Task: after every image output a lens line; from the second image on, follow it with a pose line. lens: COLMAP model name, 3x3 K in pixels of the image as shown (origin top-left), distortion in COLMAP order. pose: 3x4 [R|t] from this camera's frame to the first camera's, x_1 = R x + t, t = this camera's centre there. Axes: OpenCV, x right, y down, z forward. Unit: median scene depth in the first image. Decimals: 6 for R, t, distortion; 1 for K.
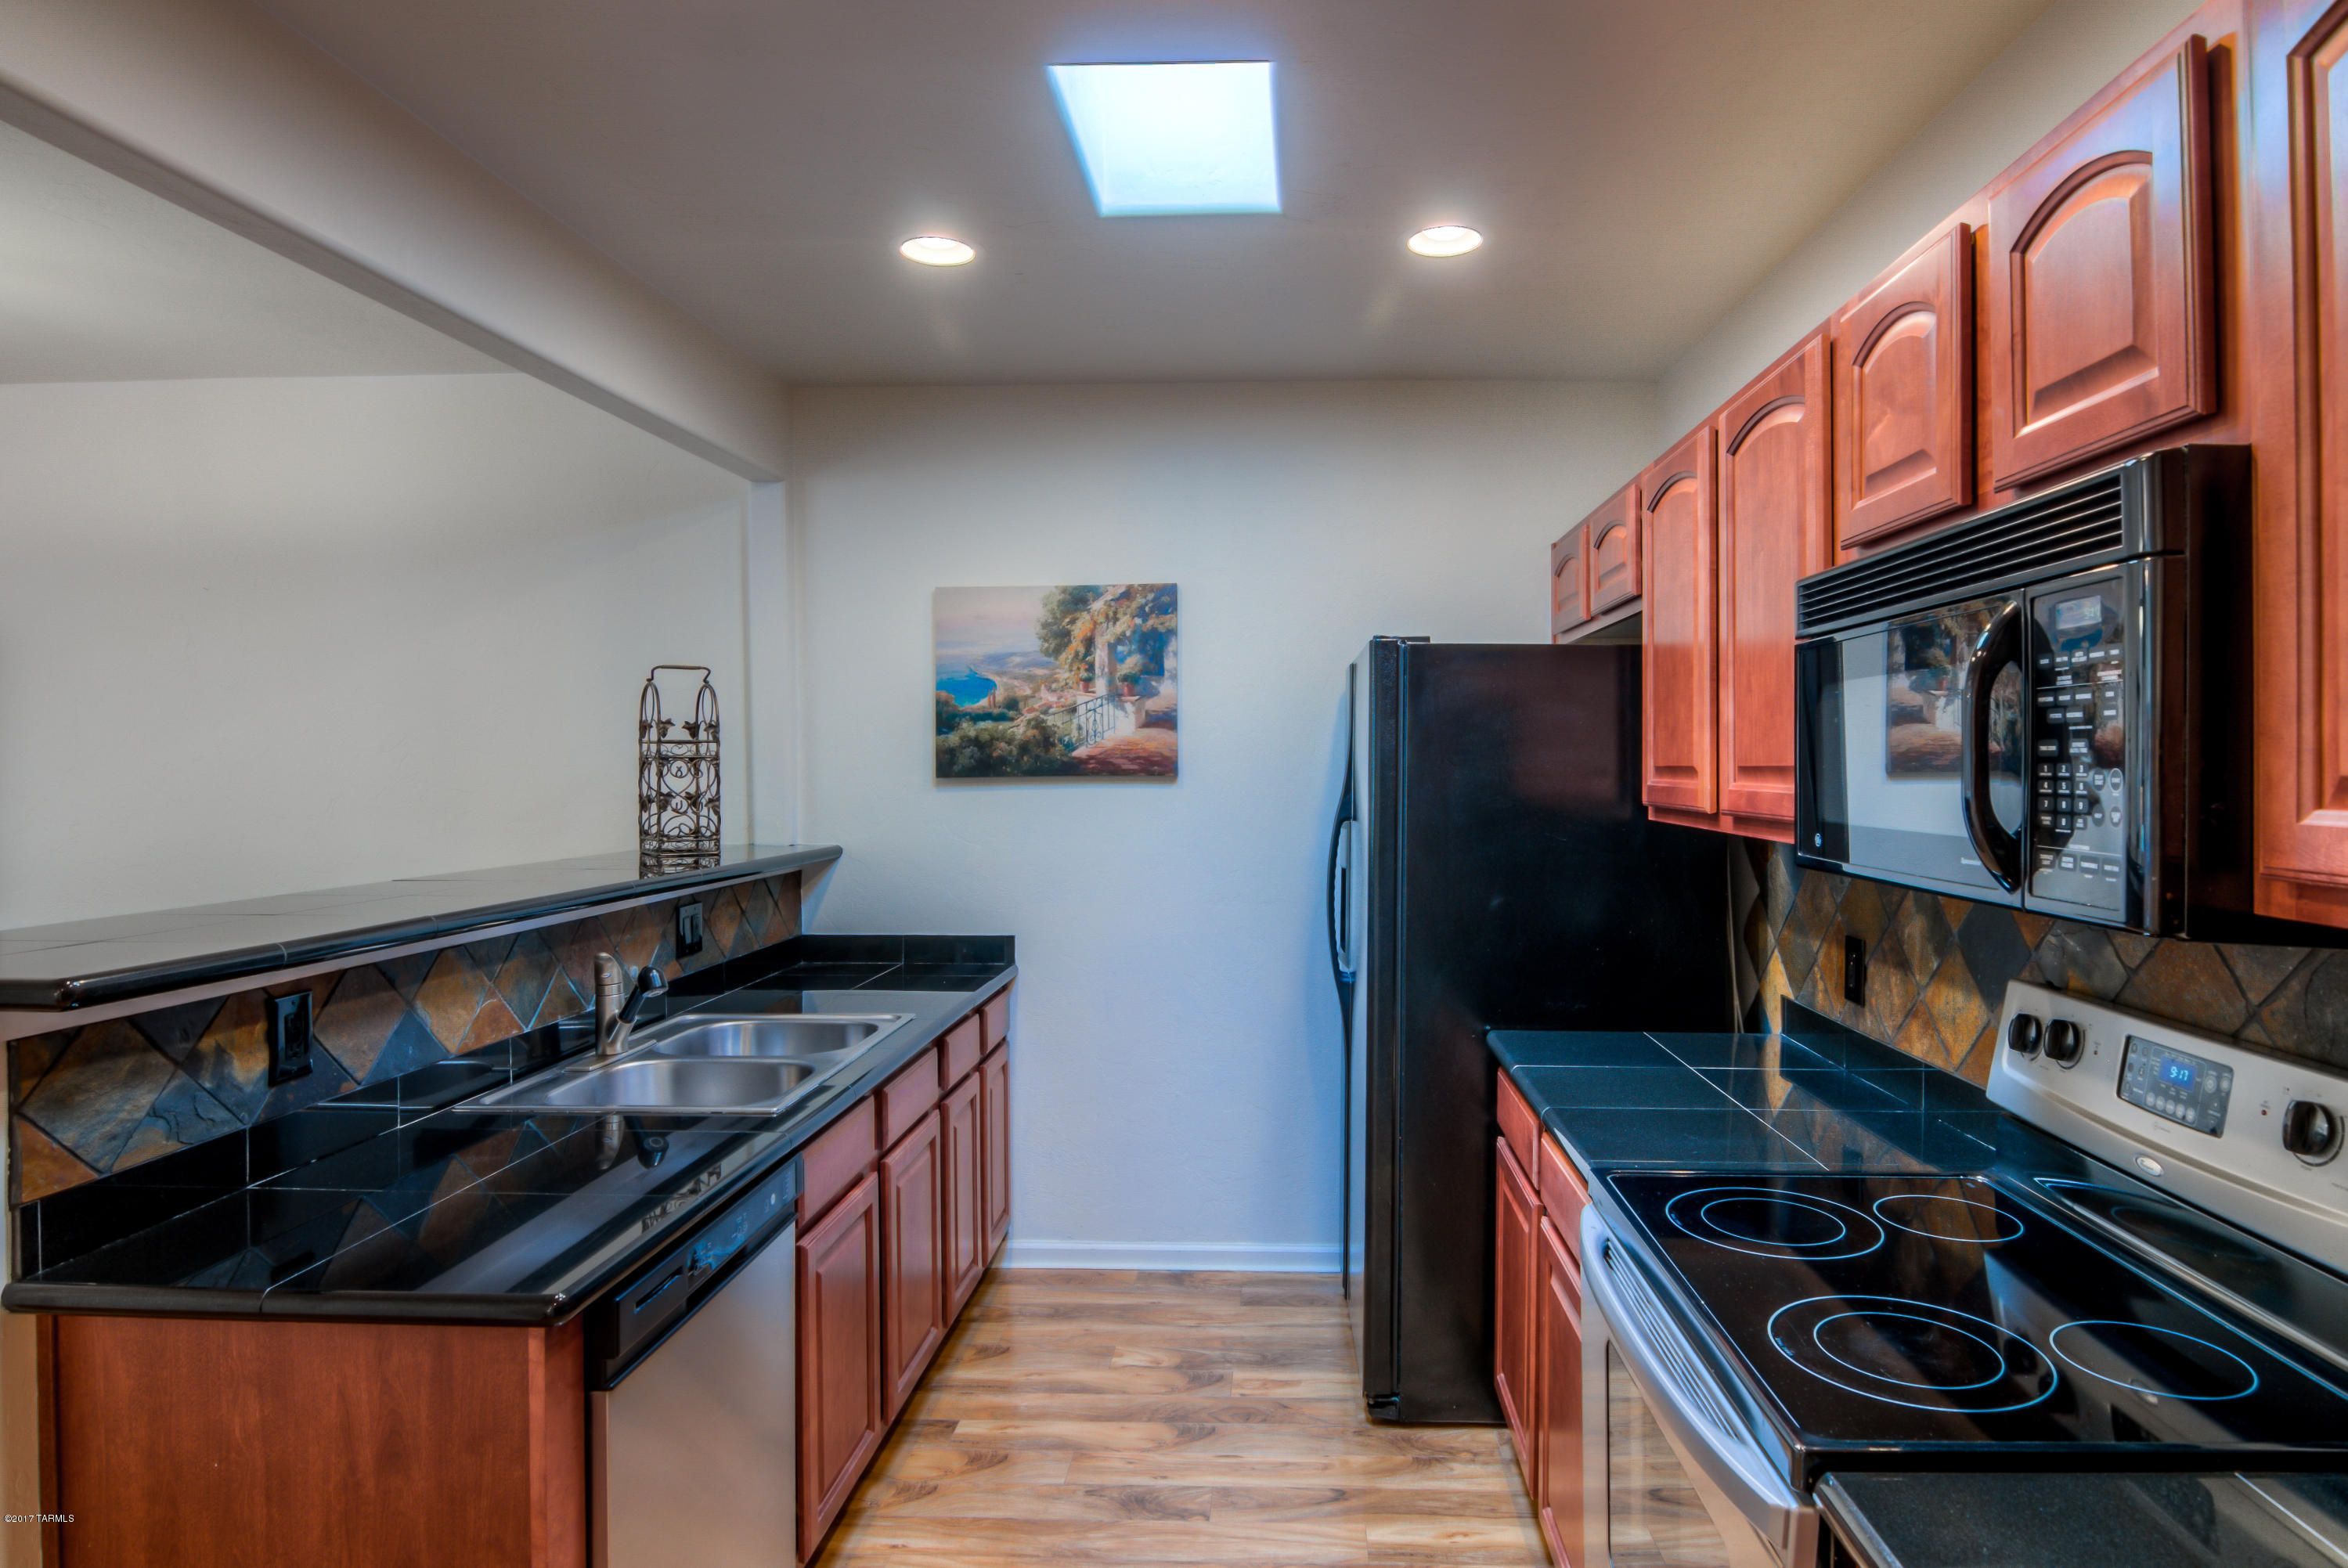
lens RADIAL K [[1302.0, 0, 1245.0], [0, 1302.0, 779.6], [0, 0, 1]] dist [-0.000126, -0.013178]
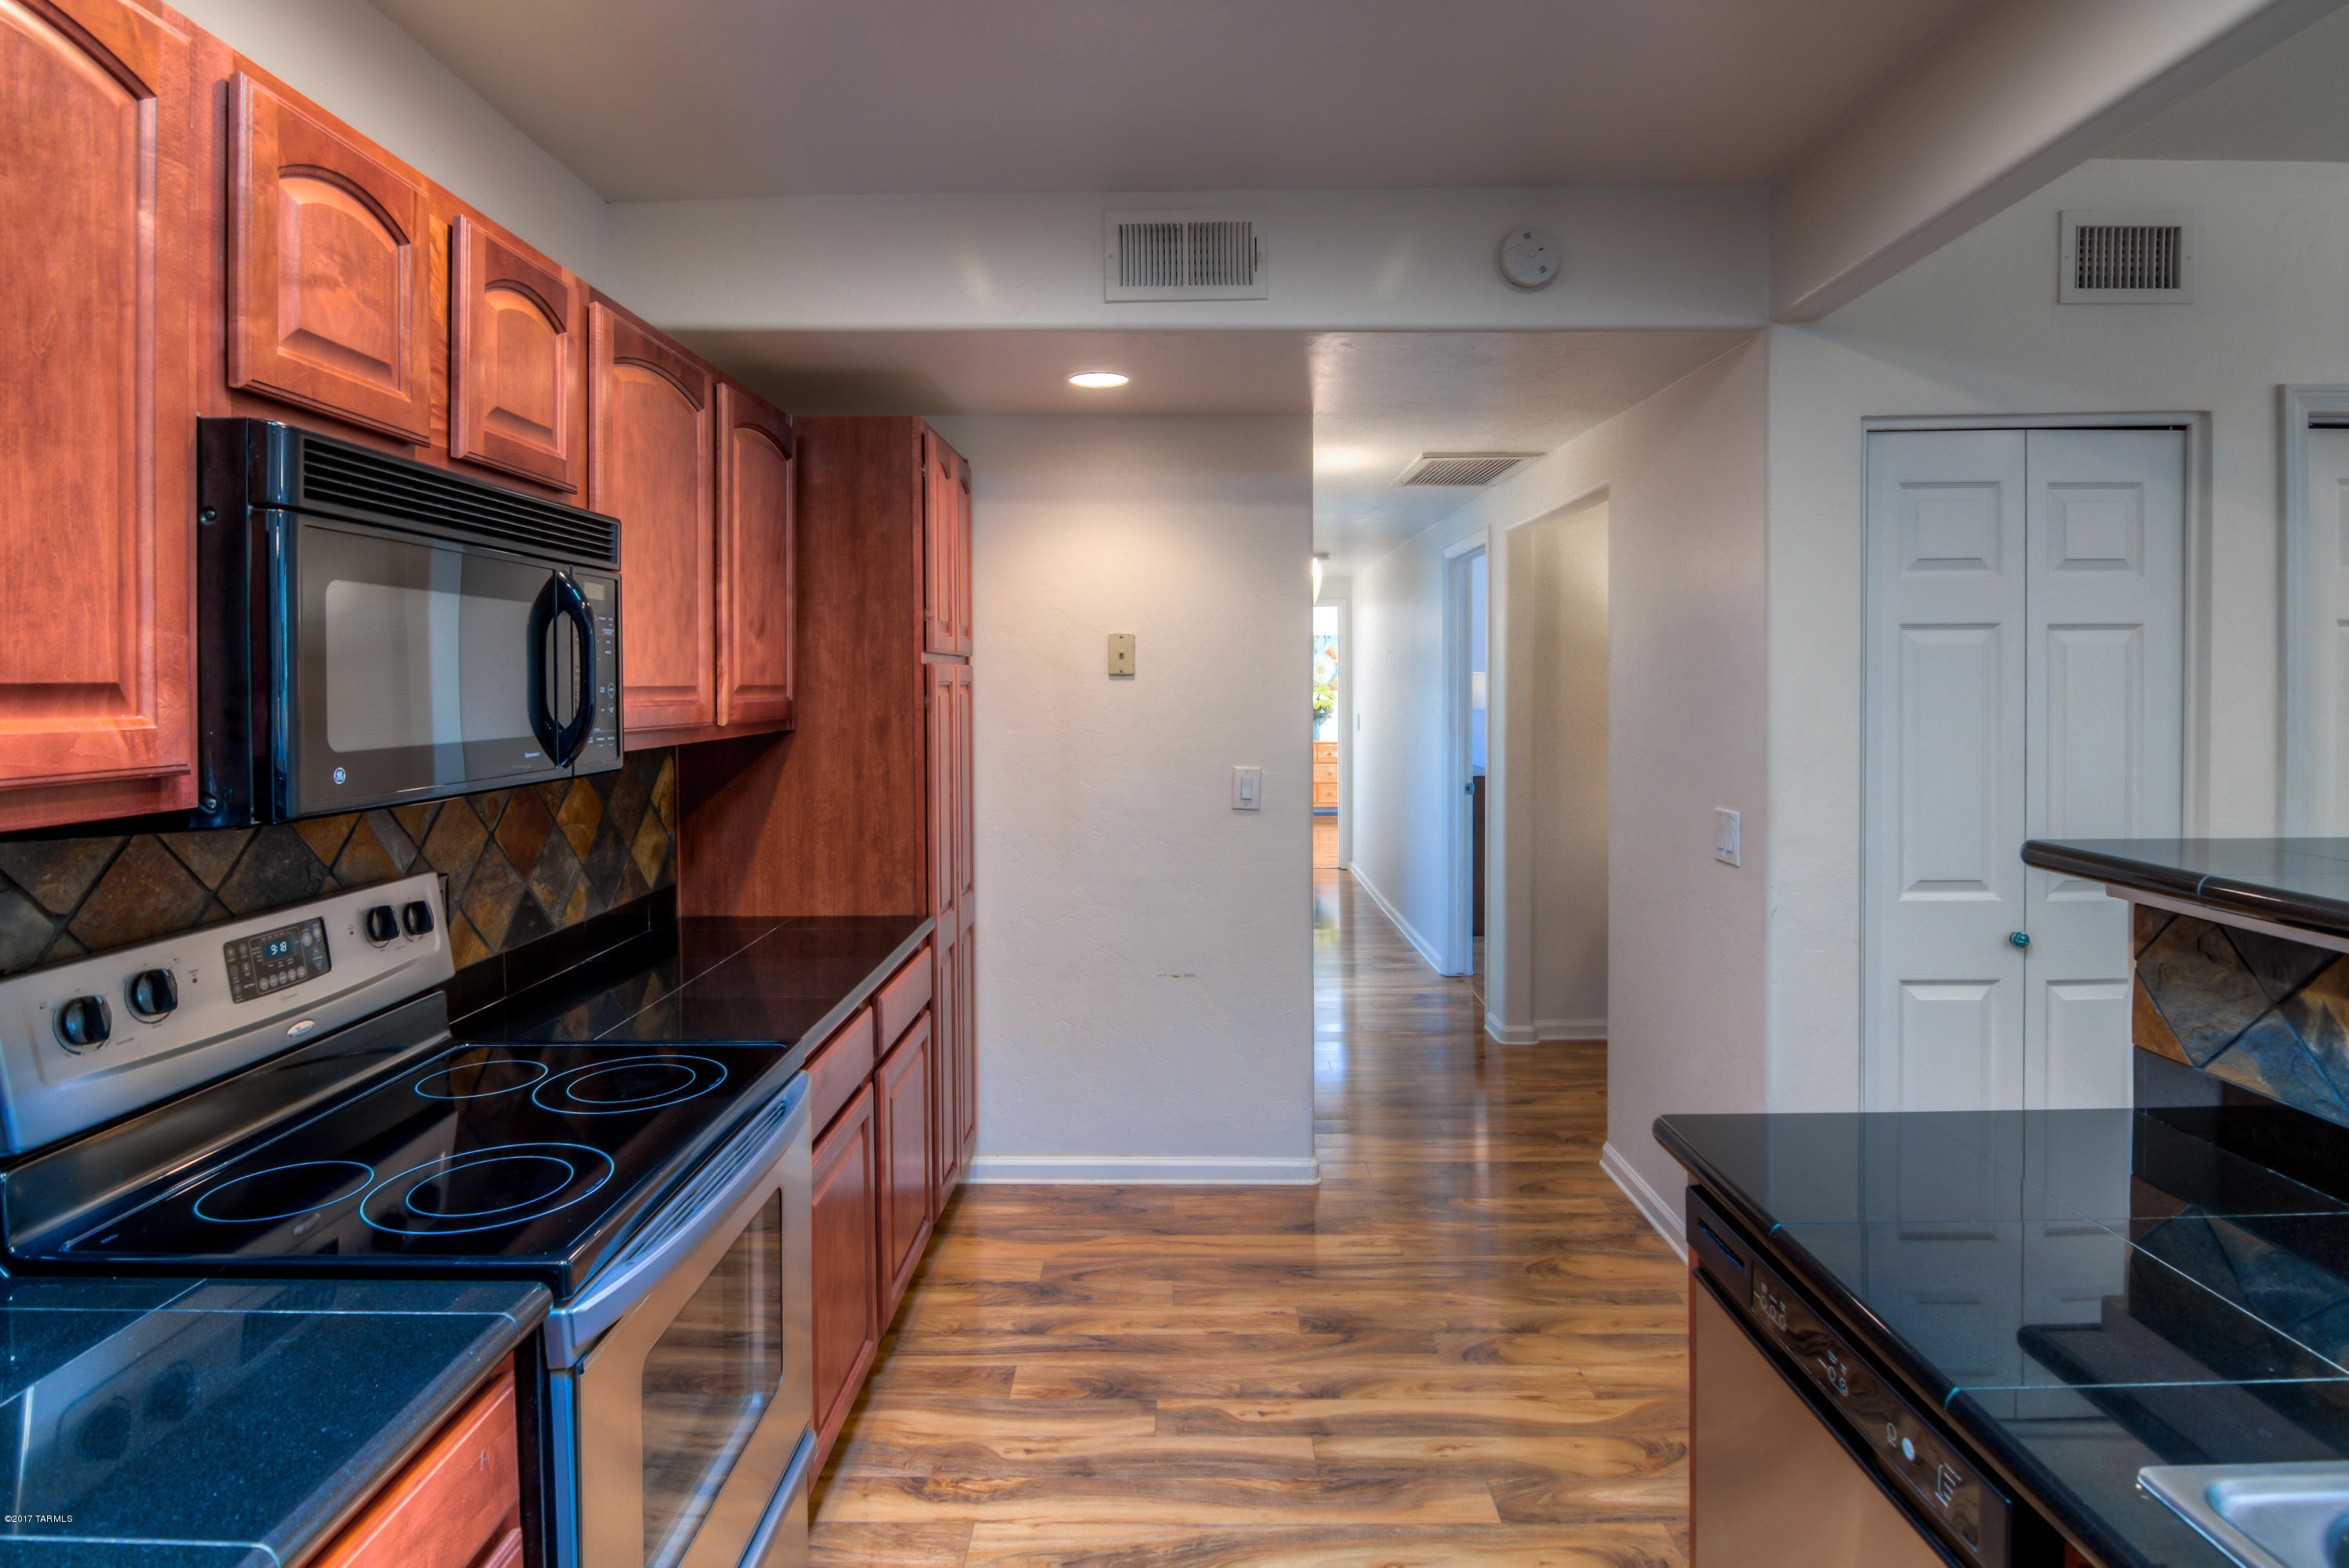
lens RADIAL K [[1240.3, 0, 1178.4], [0, 1240.3, 710.8], [0, 0, 1]] dist [0.002589, -0.013345]
pose [[-0.999468, 0.008658, -0.031447, -0.027511], [0.007594, 0.999400, 0.033807, -0.008905], [0.031721, 0.033550, -0.998934, 1.079915]]
